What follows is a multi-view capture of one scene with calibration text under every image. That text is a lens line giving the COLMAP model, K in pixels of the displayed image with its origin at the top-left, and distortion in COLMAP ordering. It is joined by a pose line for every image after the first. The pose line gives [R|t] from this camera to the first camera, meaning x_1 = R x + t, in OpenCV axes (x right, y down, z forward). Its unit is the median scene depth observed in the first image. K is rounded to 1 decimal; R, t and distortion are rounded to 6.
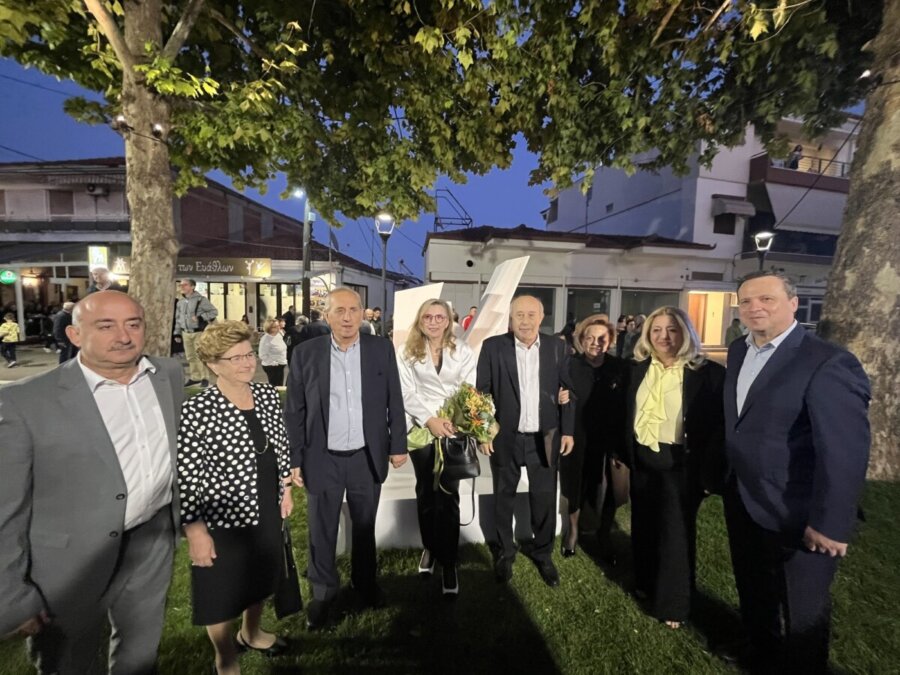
lens RADIAL K [[378.0, 0, 450.7], [0, 378.0, 328.0], [0, 0, 1]] dist [-0.002901, 0.000460]
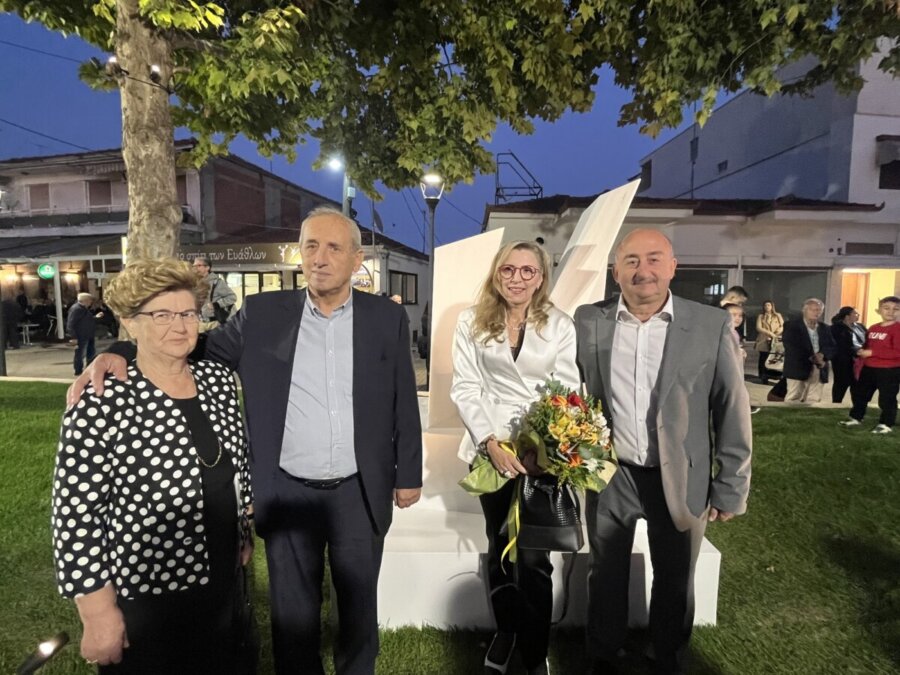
lens RADIAL K [[440.8, 0, 450.8], [0, 440.8, 325.6], [0, 0, 1]] dist [-0.001250, -0.000009]
pose [[0.989192, -0.007553, -0.146429, -0.000617], [0.007229, 0.999970, -0.002748, 0.026512], [0.146445, 0.001660, 0.989217, 0.106328]]
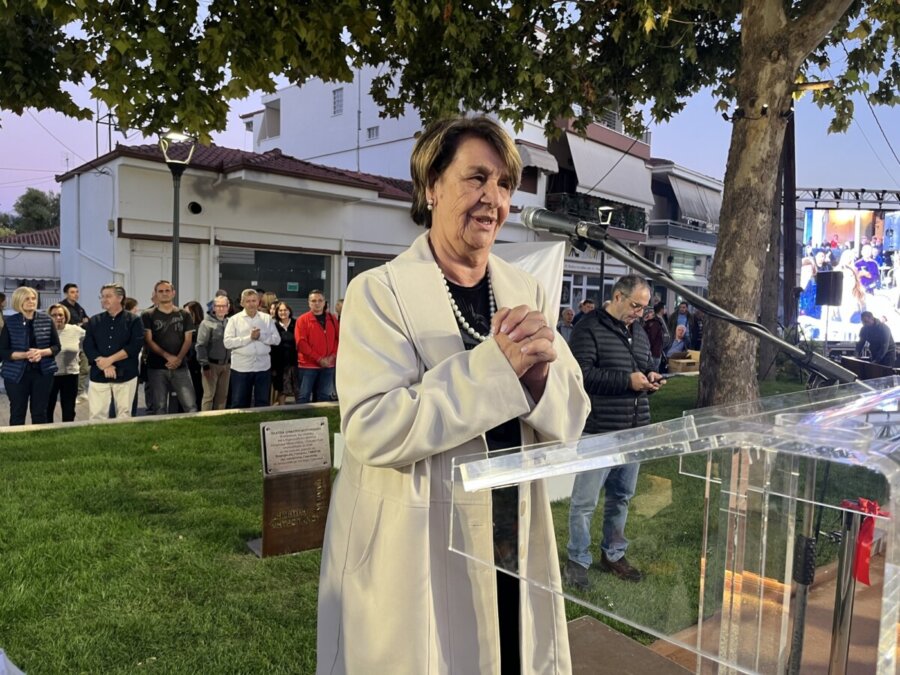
lens RADIAL K [[687.2, 0, 456.5], [0, 687.2, 330.9], [0, 0, 1]] dist [0.074212, -0.094133]
pose [[0.823814, -0.029661, 0.566084, -0.573319], [0.023295, 0.999558, 0.018472, 0.011283], [-0.566382, -0.002030, 0.824140, -0.227231]]
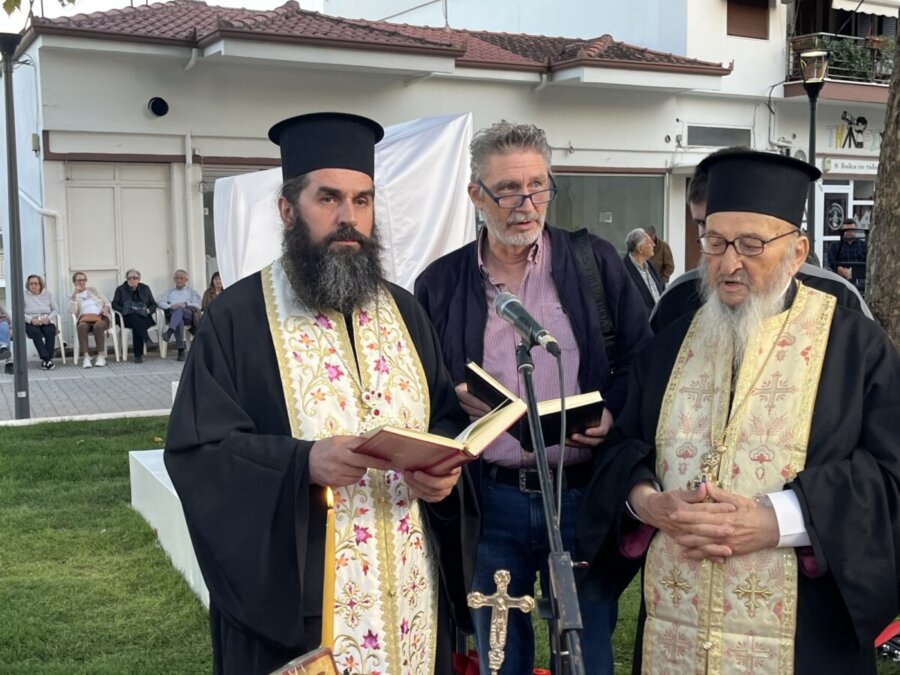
lens RADIAL K [[1156.7, 0, 445.7], [0, 1156.7, 334.6], [0, 0, 1]] dist [0.045608, 0.000000]
pose [[0.934102, -0.067293, 0.350606, -0.250725], [0.056637, 0.997570, 0.040572, 0.043762], [-0.352484, -0.018041, 0.935644, -0.367541]]
